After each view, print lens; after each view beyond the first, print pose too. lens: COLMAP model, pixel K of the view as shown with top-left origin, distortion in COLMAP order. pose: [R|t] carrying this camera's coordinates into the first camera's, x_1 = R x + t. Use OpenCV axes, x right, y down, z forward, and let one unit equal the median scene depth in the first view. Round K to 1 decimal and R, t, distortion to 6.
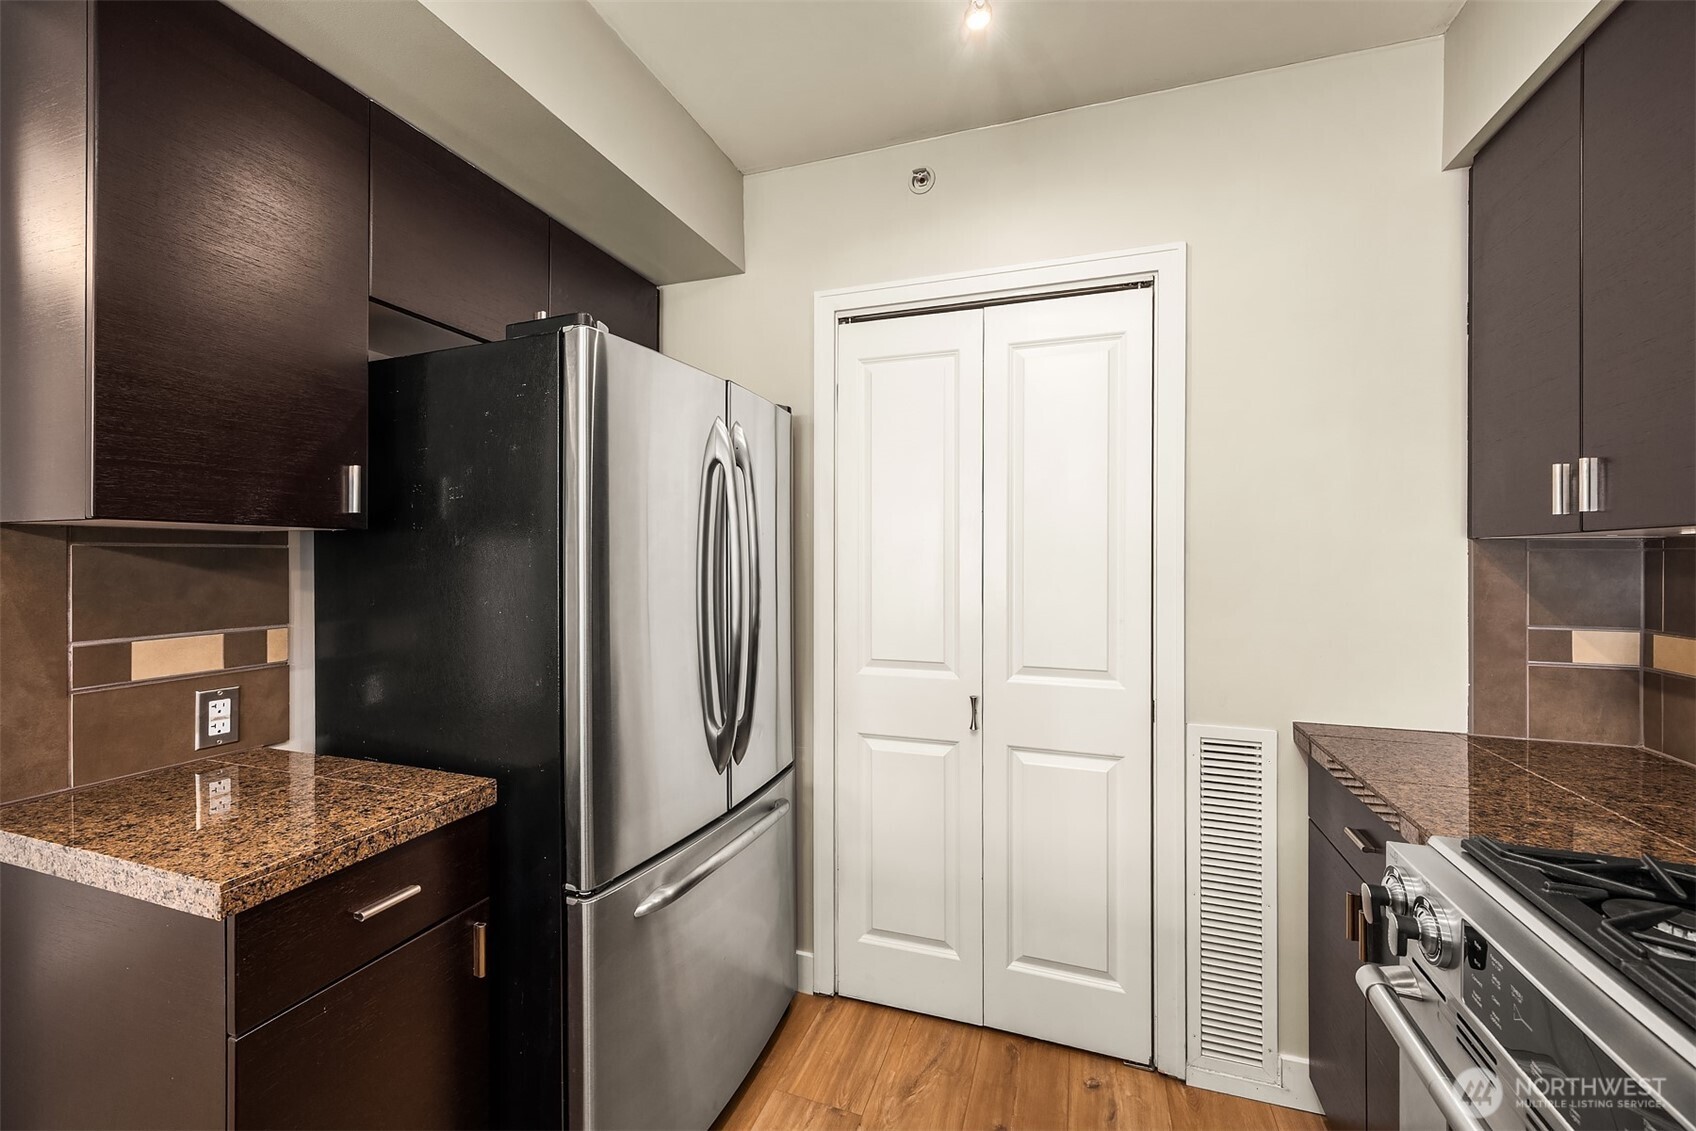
lens RADIAL K [[649.7, 0, 855.1], [0, 649.7, 562.9], [0, 0, 1]] dist [0.000205, -0.000150]
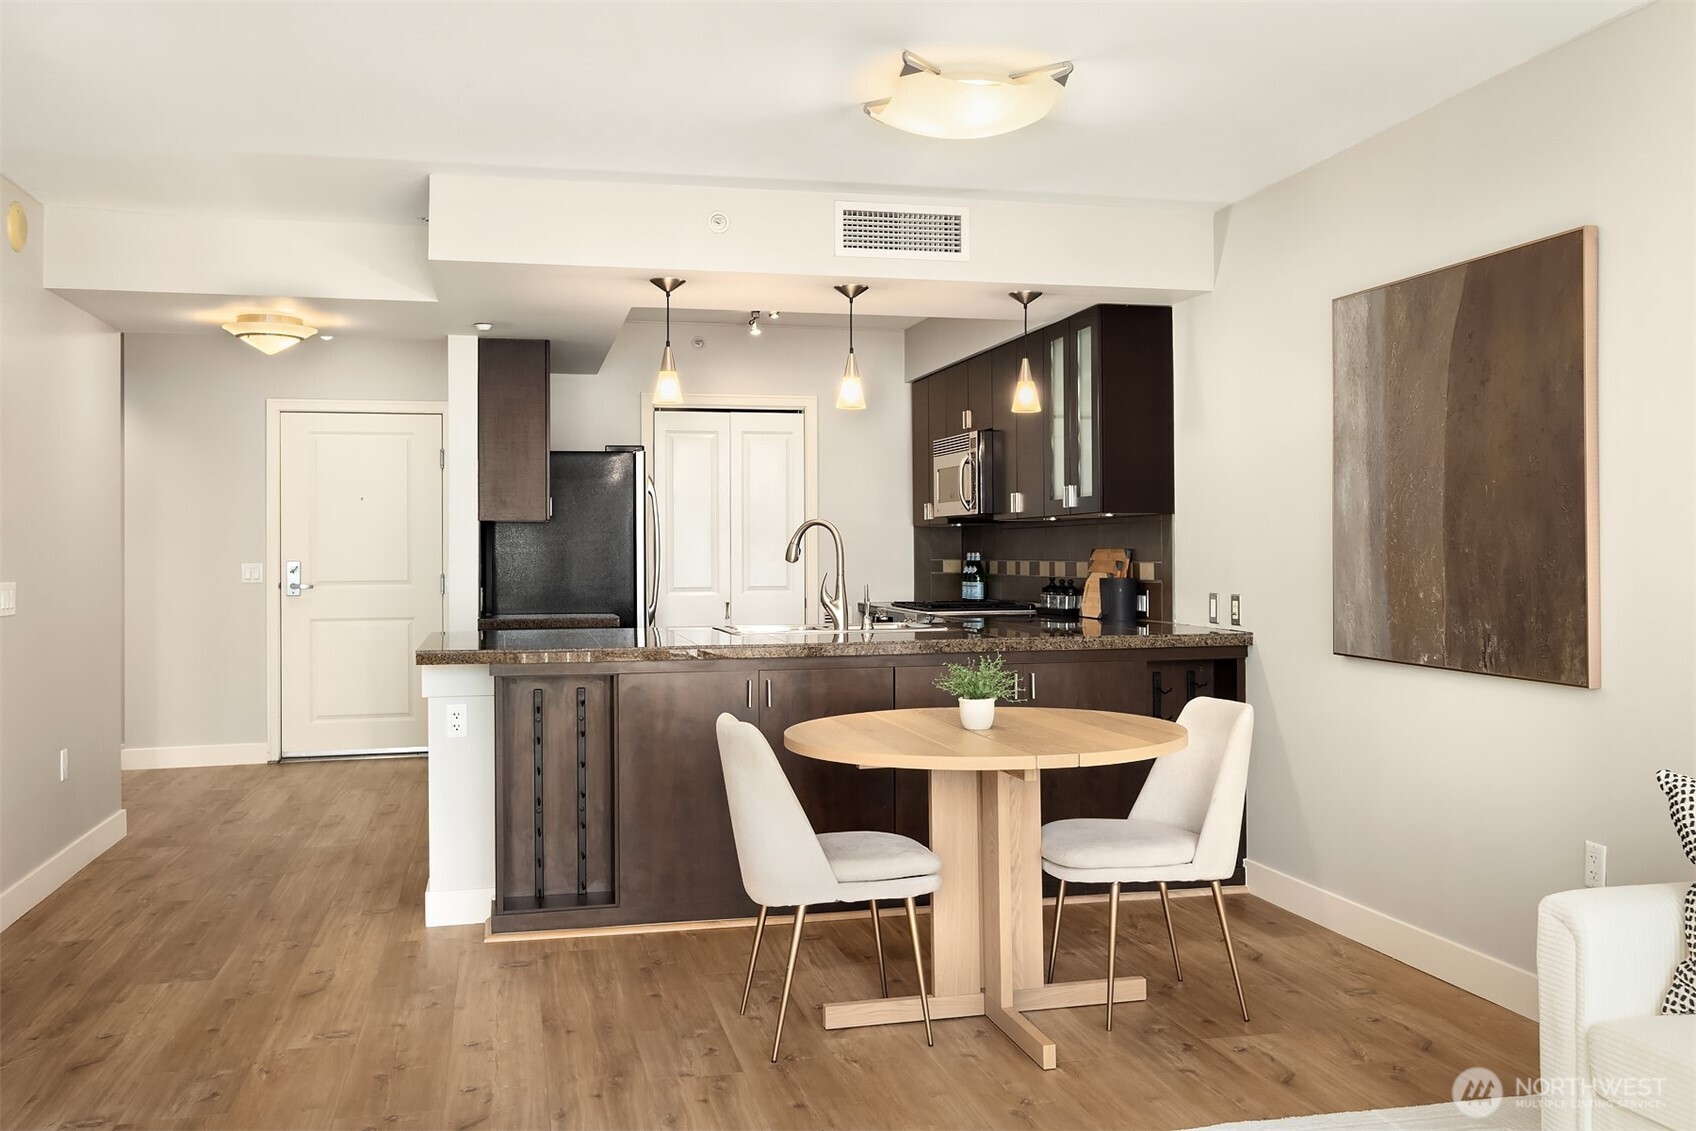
lens RADIAL K [[1456.6, 0, 859.5], [0, 1456.6, 552.0], [0, 0, 1]] dist [0.008627, -0.018473]
pose [[0.842987, -0.008984, 0.537859, -2.452314], [0.012647, 0.999915, -0.003119, 0.082803], [-0.537785, 0.009432, 0.843029, -3.922864]]
